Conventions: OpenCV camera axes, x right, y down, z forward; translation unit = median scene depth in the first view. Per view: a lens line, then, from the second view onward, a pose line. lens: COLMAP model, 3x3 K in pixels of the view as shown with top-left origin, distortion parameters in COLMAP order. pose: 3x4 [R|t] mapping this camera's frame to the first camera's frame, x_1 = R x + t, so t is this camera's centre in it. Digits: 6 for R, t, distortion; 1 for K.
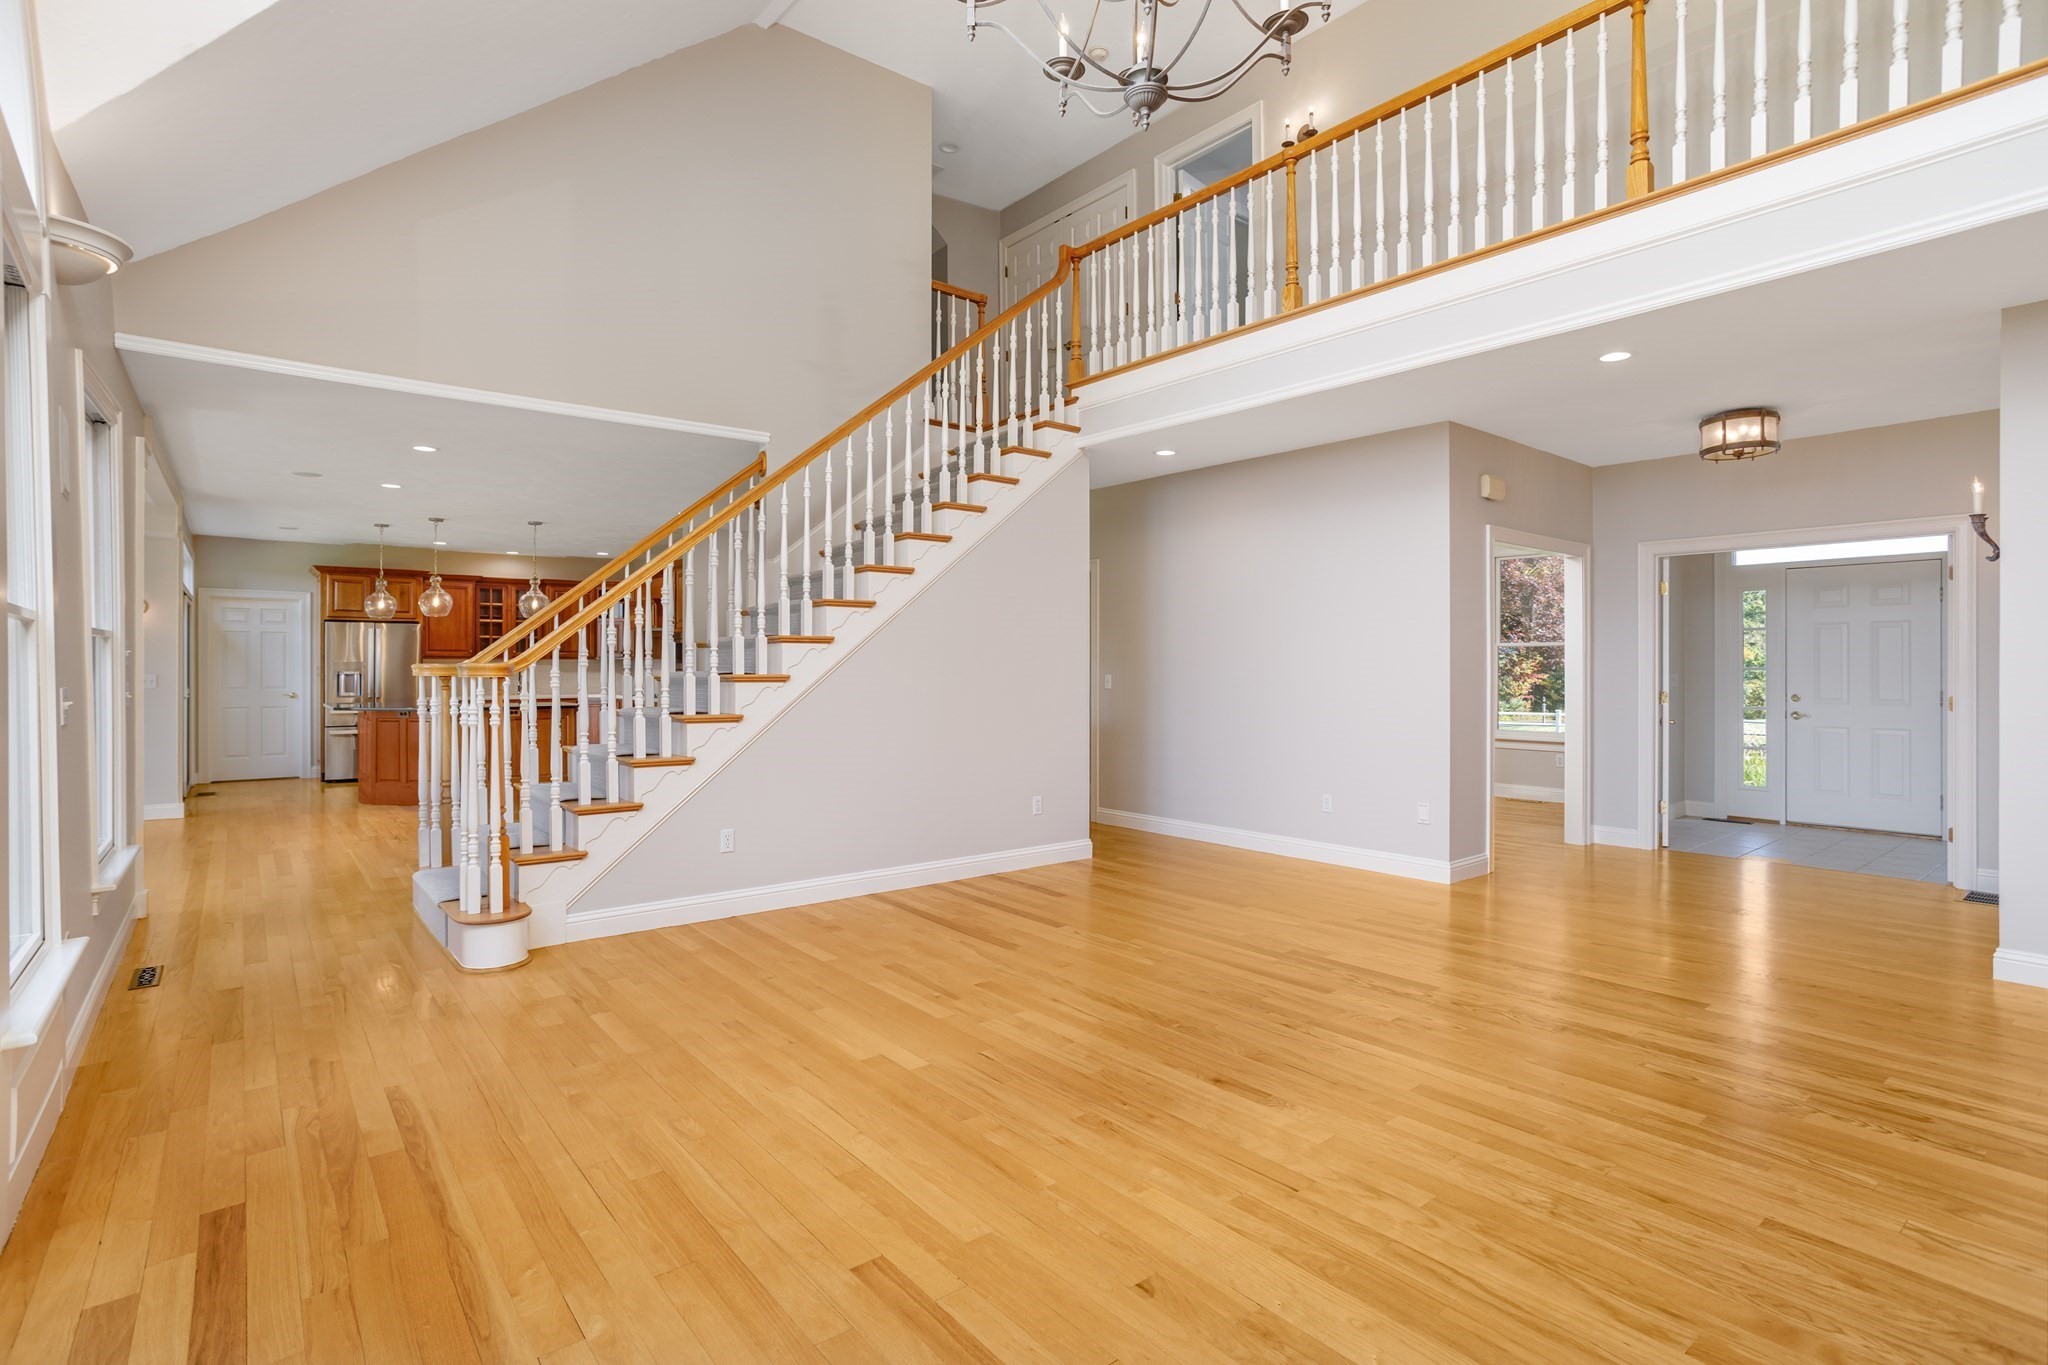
lens RADIAL K [[993.9, 0, 1009.1], [0, 993.9, 674.6], [0, 0, 1]] dist [-0.044001, 0.025188]
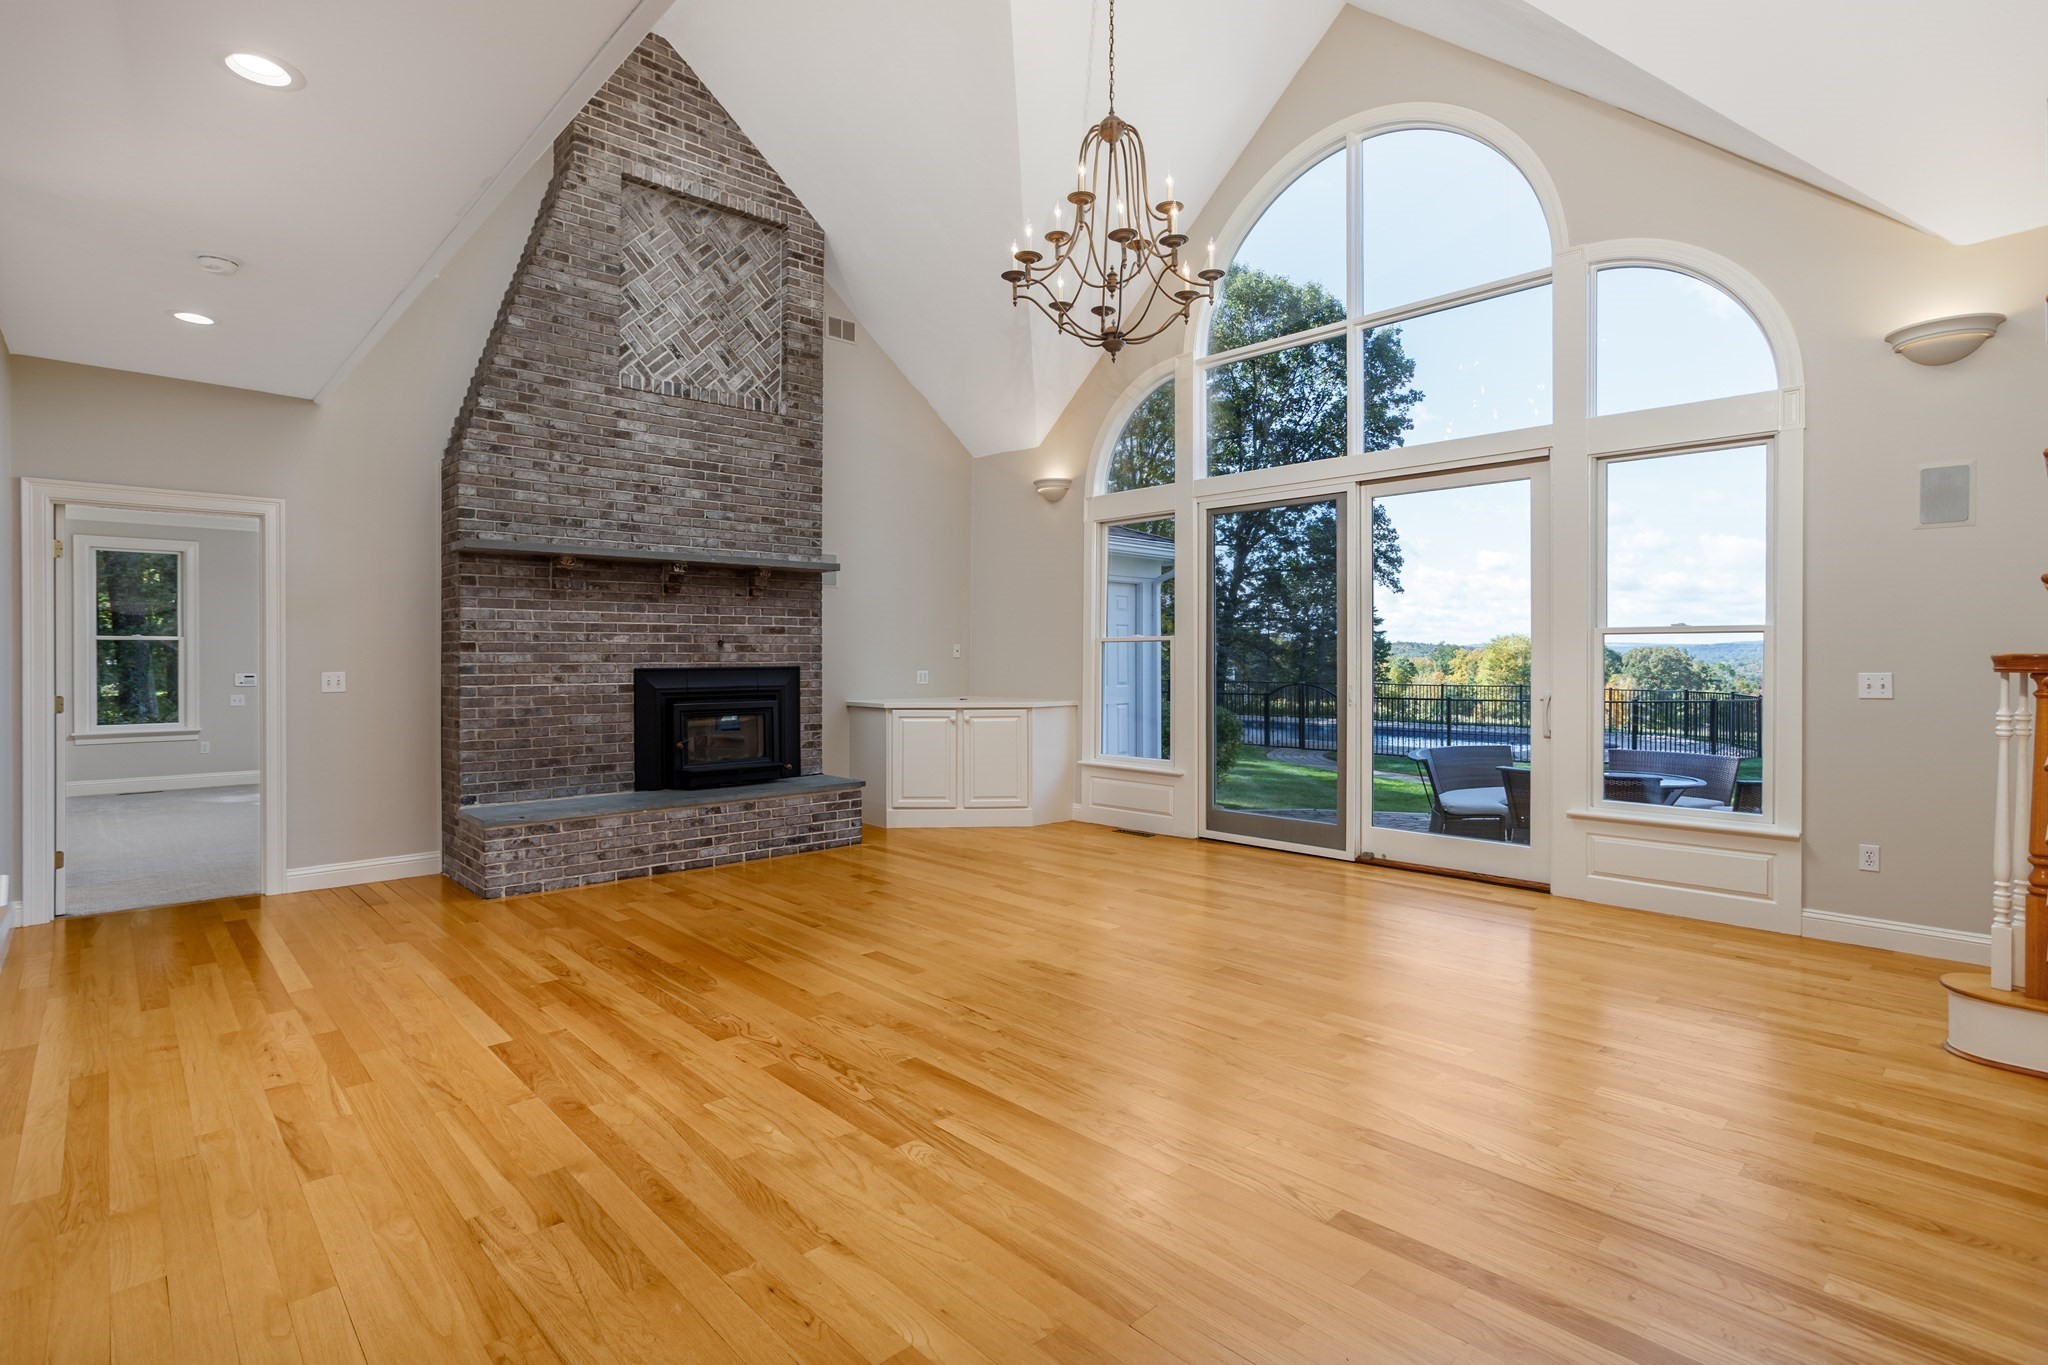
lens RADIAL K [[993.9, 0, 1008.9], [0, 993.9, 665.4], [0, 0, 1]] dist [-0.044001, 0.025188]
pose [[-0.997634, 0.003072, -0.068681, 0.319481], [0.002273, 0.999929, 0.011714, -0.011195], [0.068712, 0.011530, -0.997570, 1.940049]]
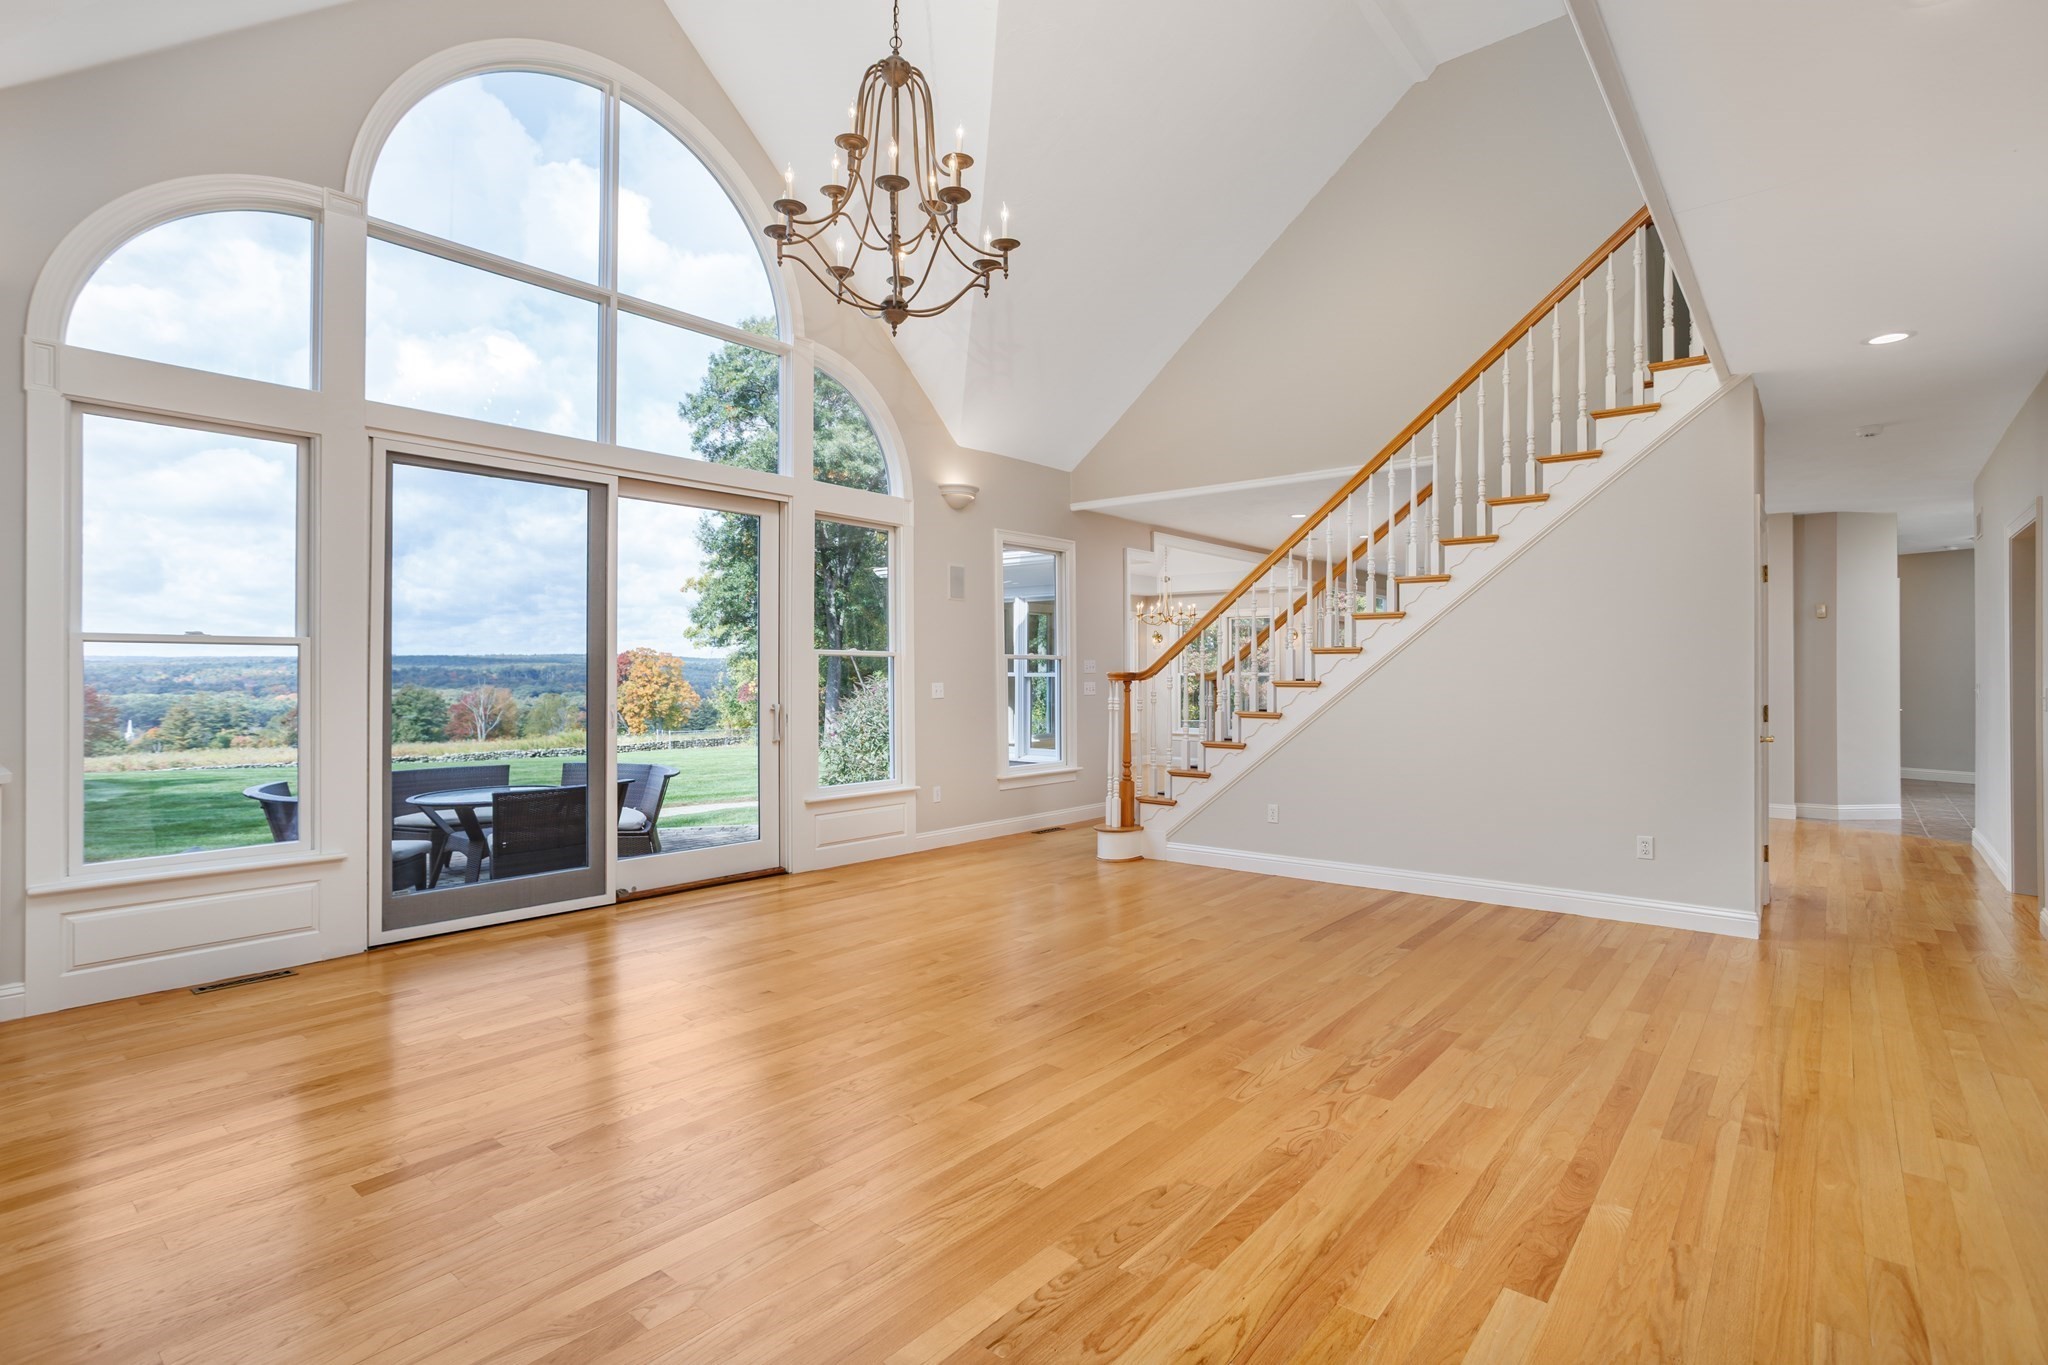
lens RADIAL K [[993.9, 0, 1032.3], [0, 993.9, 702.9], [0, 0, 1]] dist [-0.044001, 0.025188]
pose [[0.202631, 0.028839, -0.978830, 1.202709], [-0.006046, 0.999584, 0.028199, -0.005364], [0.979237, 0.000204, 0.202721, 0.625861]]
